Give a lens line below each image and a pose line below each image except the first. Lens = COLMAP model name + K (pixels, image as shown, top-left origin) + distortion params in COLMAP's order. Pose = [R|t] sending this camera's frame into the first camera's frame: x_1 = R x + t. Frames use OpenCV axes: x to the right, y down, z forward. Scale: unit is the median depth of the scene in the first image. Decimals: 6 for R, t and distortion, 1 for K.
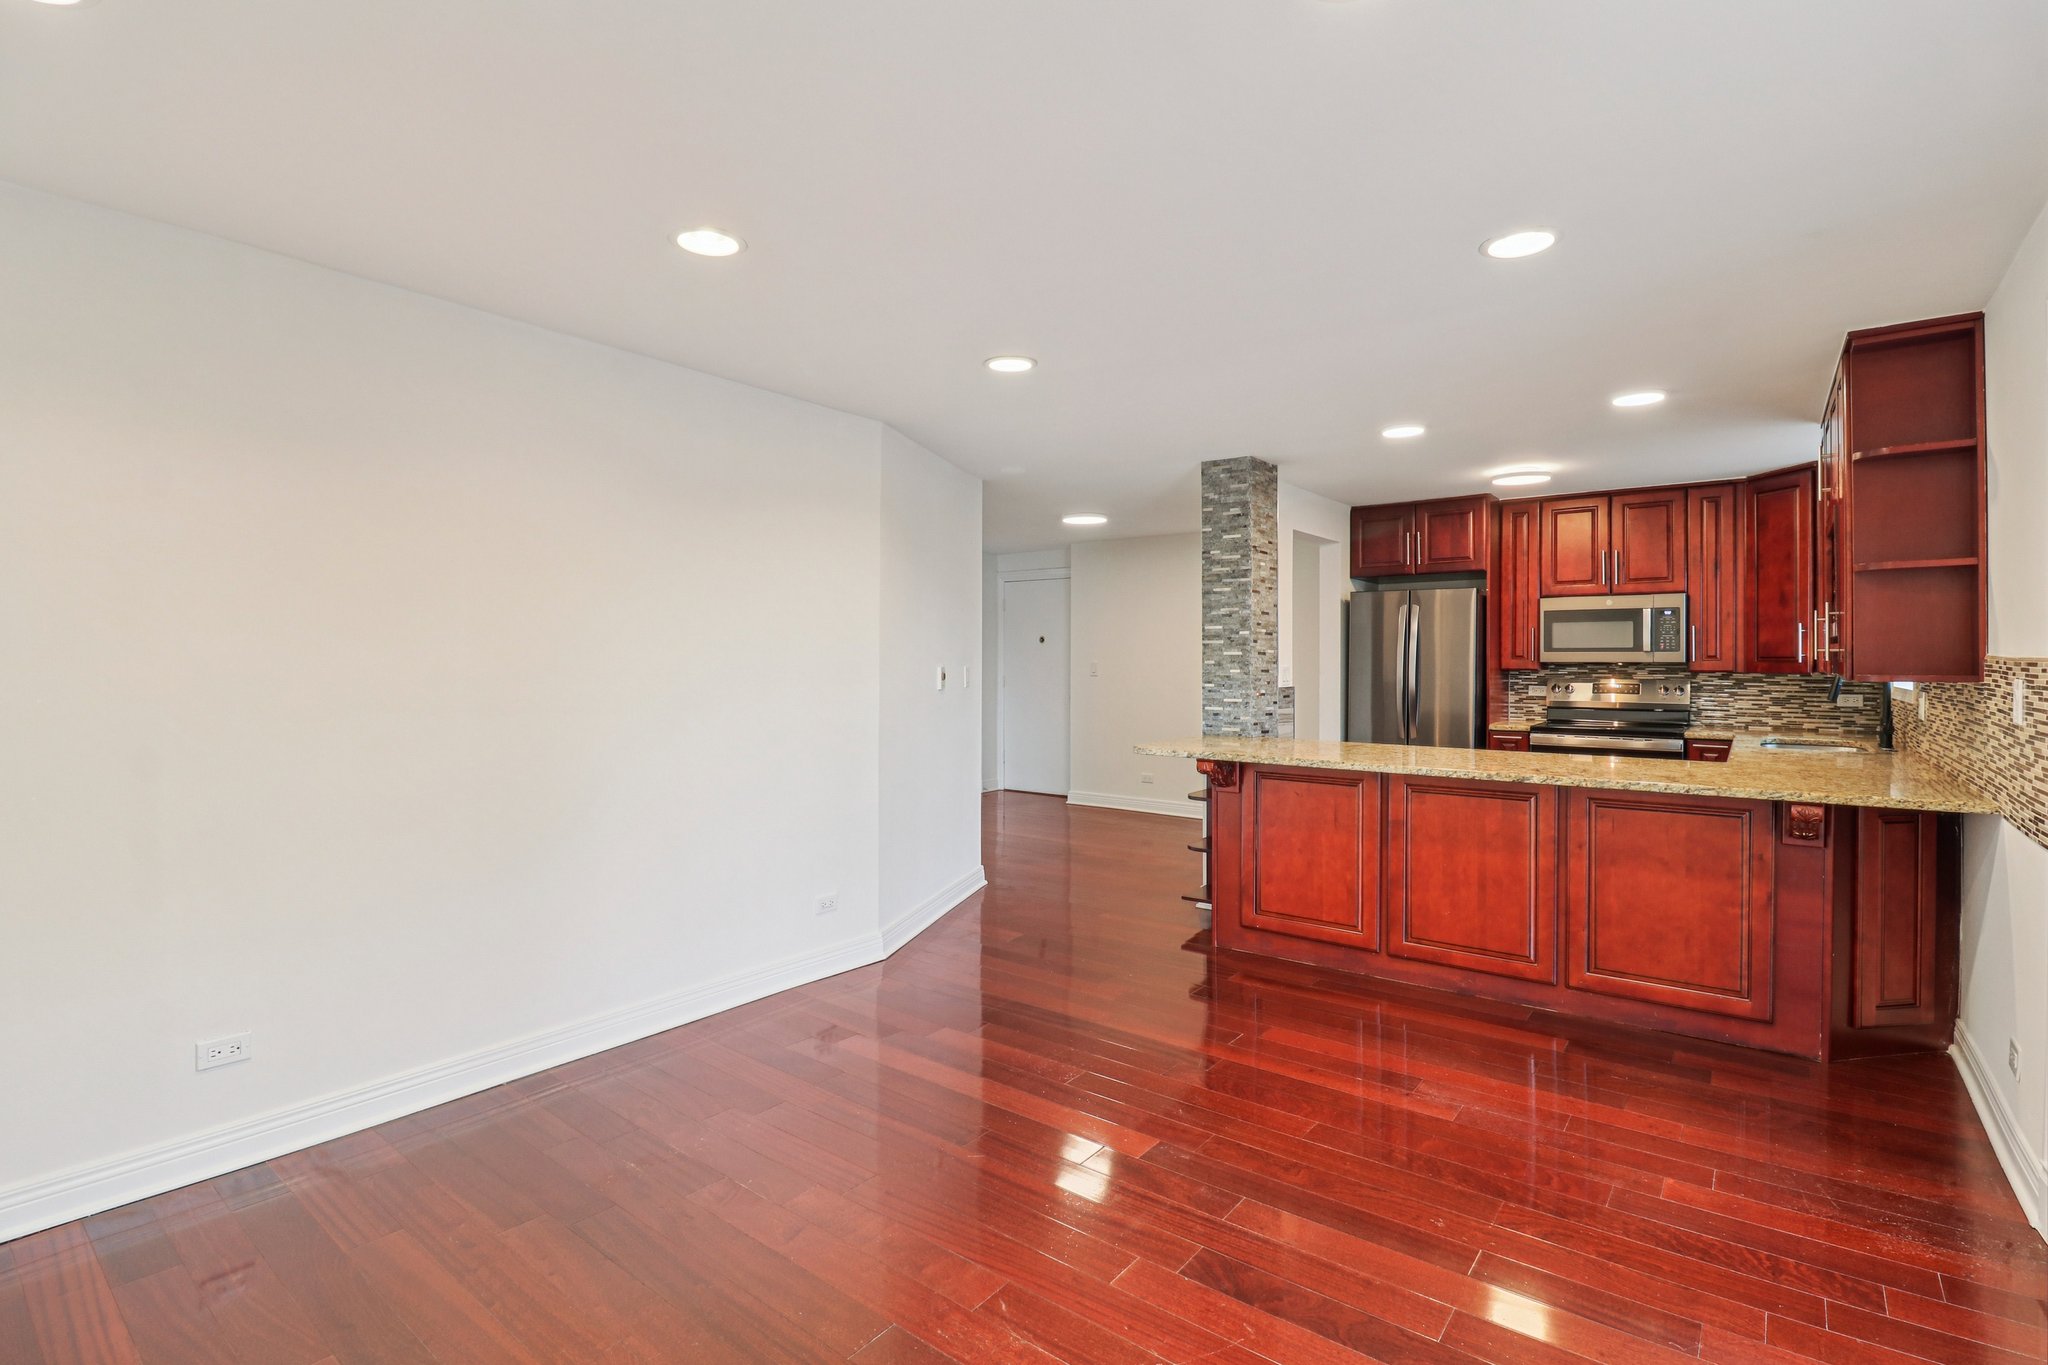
lens RADIAL K [[964.8, 0, 1023.4], [0, 964.8, 672.3], [0, 0, 1]] dist [-0.019548, -0.000882]
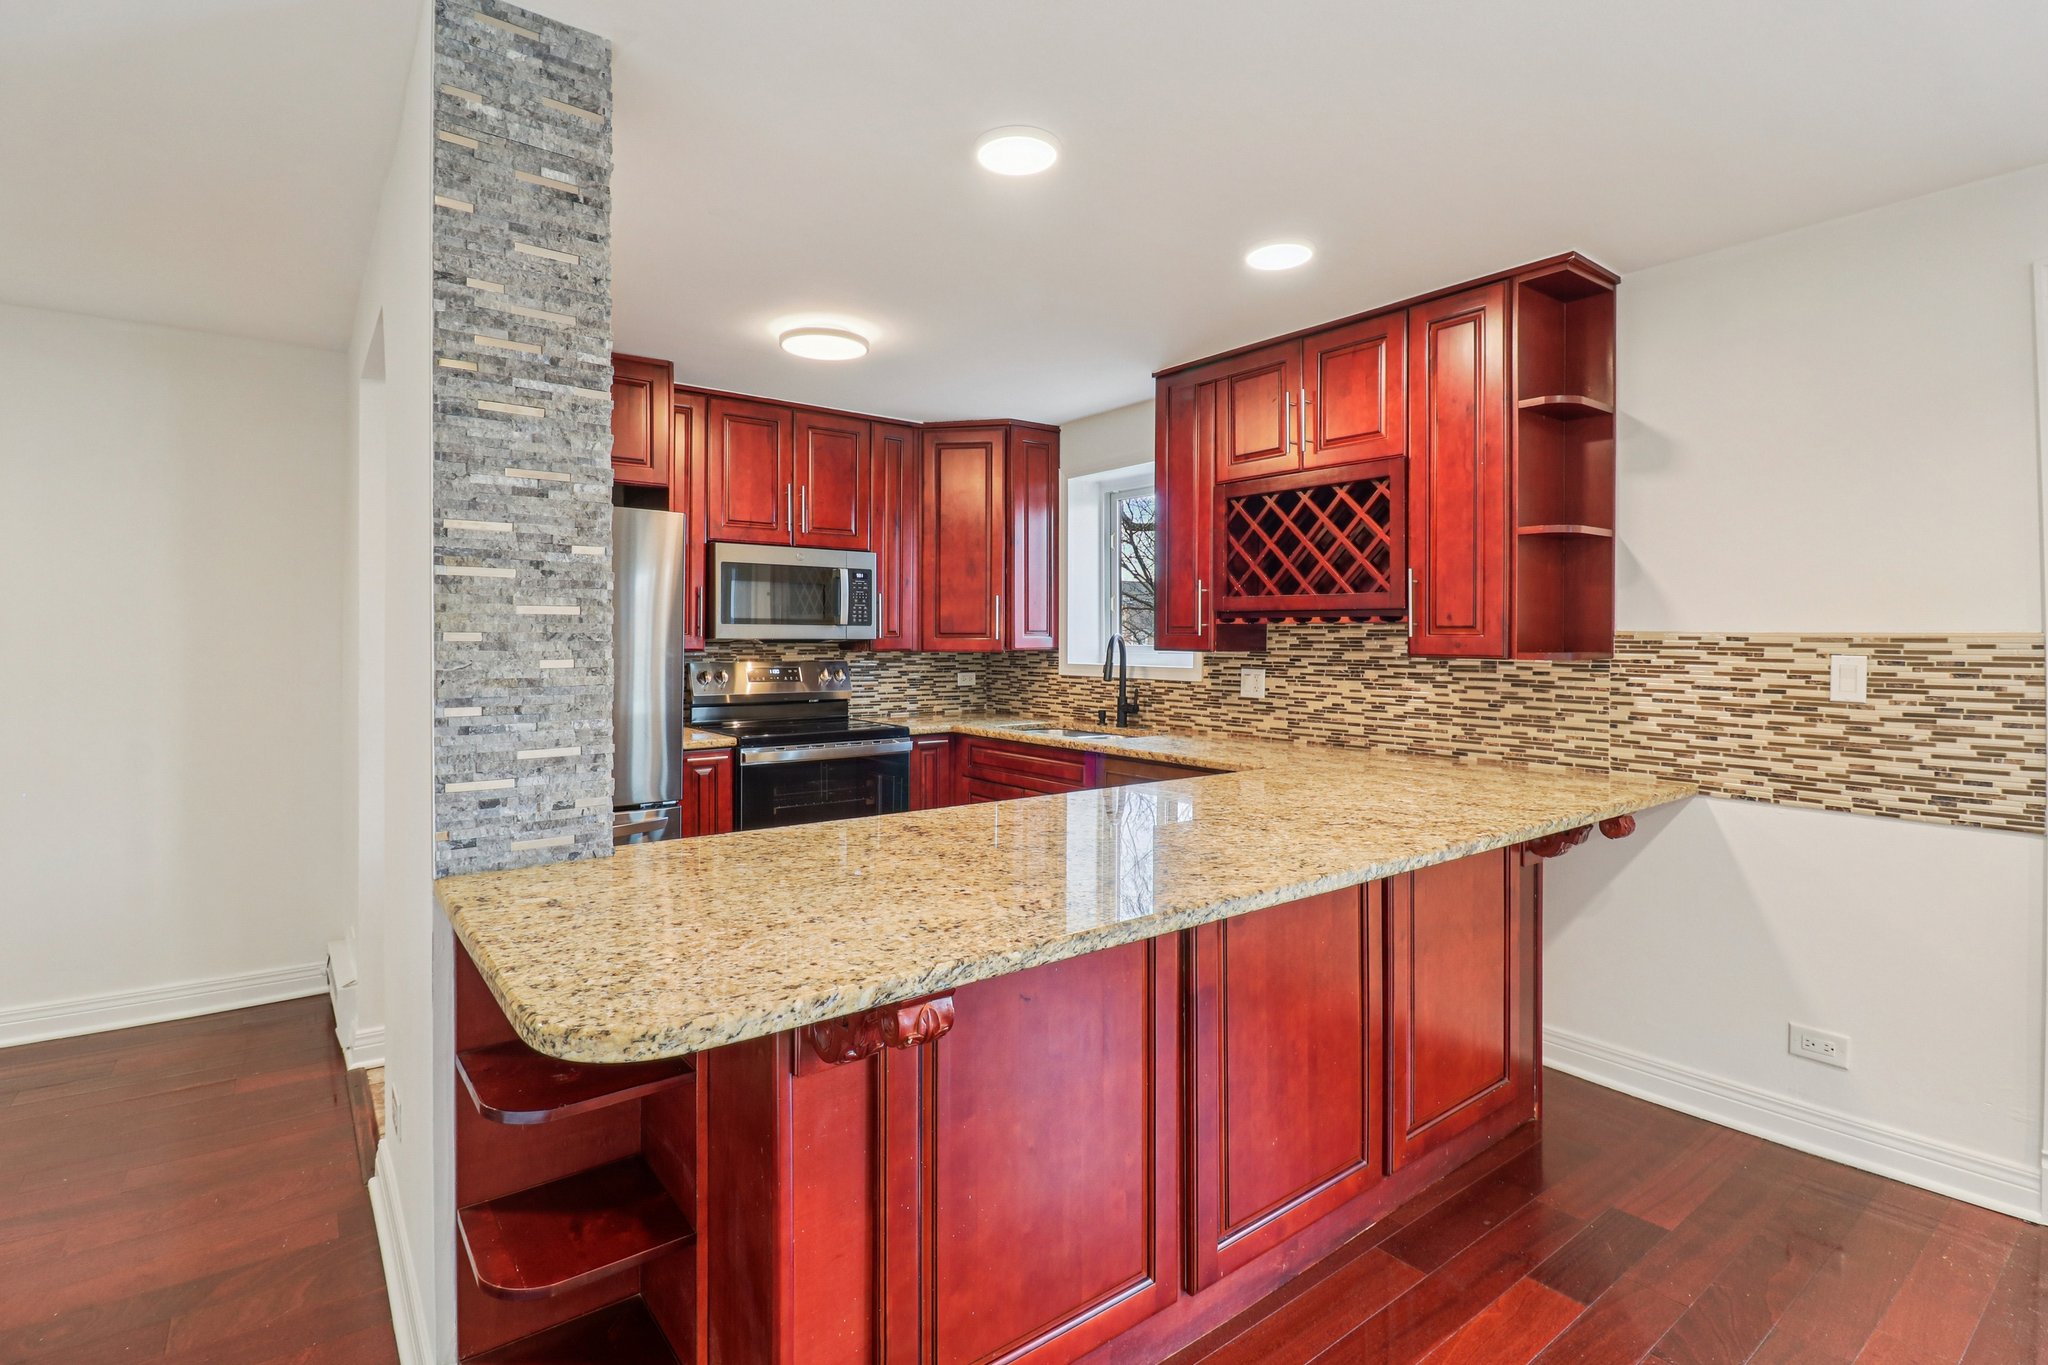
lens RADIAL K [[964.8, 0, 1027.3], [0, 964.8, 644.4], [0, 0, 1]] dist [-0.019548, -0.000882]
pose [[0.259648, -0.004254, 0.965694, -0.050357], [0.008875, 0.999959, 0.002019, -0.006644], [-0.965662, 0.008046, 0.259675, 0.679603]]
